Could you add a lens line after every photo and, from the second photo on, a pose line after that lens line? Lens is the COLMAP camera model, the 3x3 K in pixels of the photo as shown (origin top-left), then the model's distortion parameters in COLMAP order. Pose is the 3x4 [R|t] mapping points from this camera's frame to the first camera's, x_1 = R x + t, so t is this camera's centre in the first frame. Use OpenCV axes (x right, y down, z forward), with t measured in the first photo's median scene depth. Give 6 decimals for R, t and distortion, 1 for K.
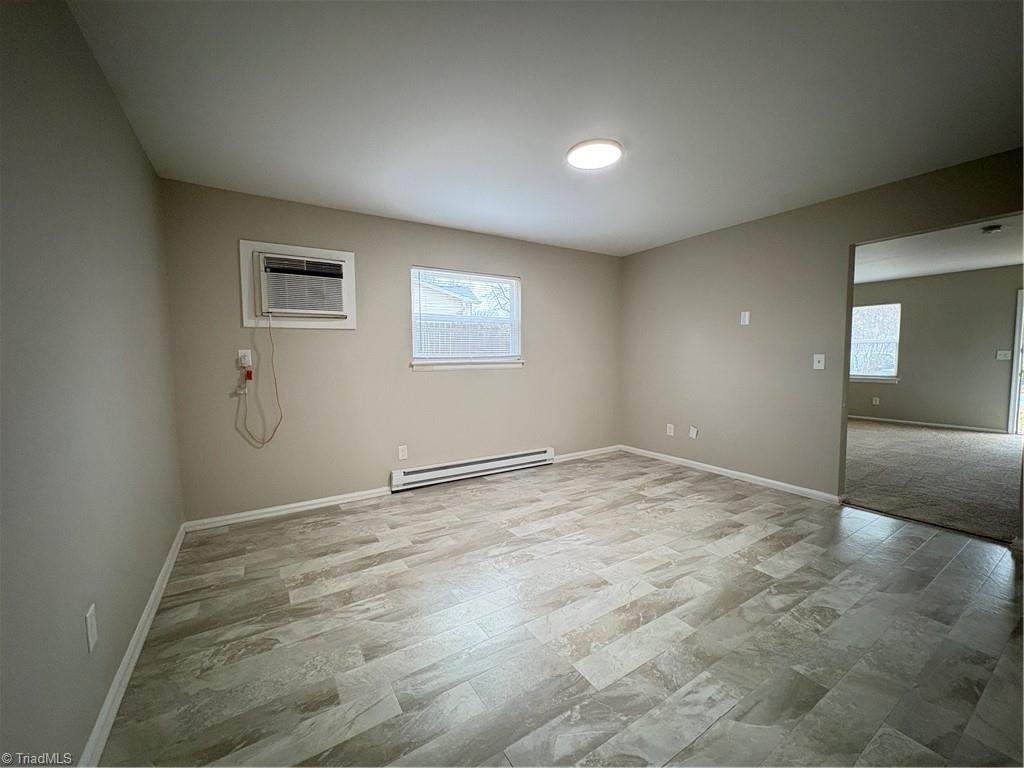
lens RADIAL K [[407.5, 0, 512.0], [0, 407.5, 384.0], [0, 0, 1]] dist [-0.009149, 0.004970]
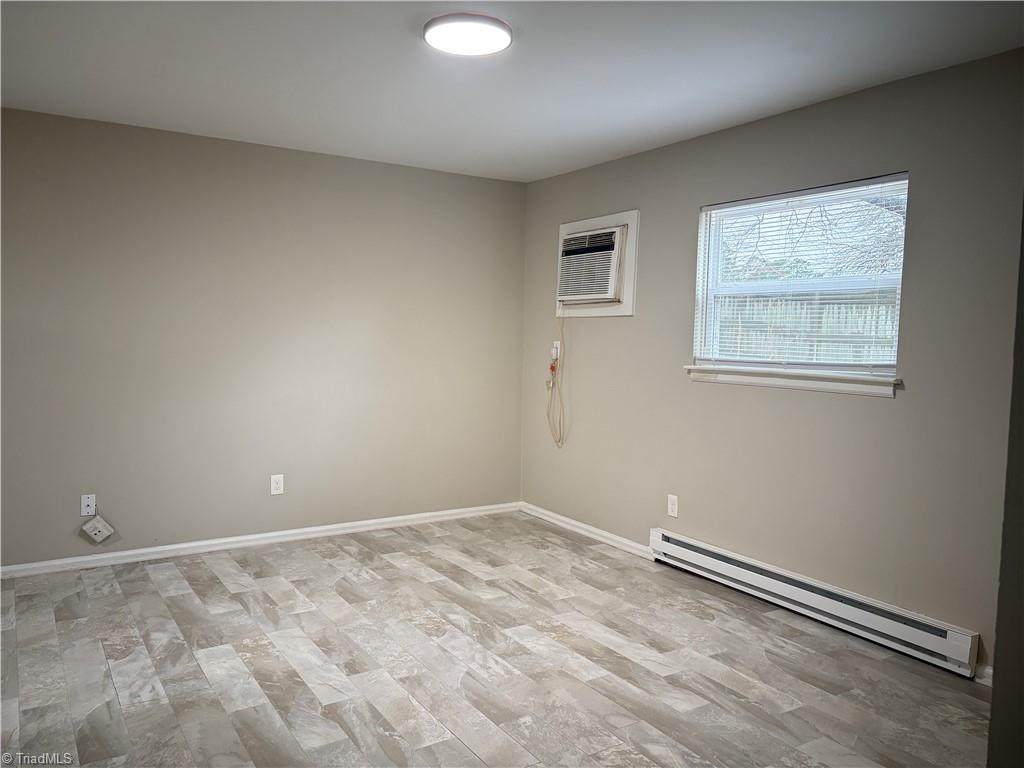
lens RADIAL K [[783.2, 0, 512.0], [0, 783.2, 384.0], [0, 0, 1]] dist [0.047206, -0.032952]
pose [[0.001262, 0.077983, -0.996954, 1.131945], [-0.087433, 0.993145, 0.077574, -0.113338], [0.996170, 0.087069, 0.008072, 0.866146]]
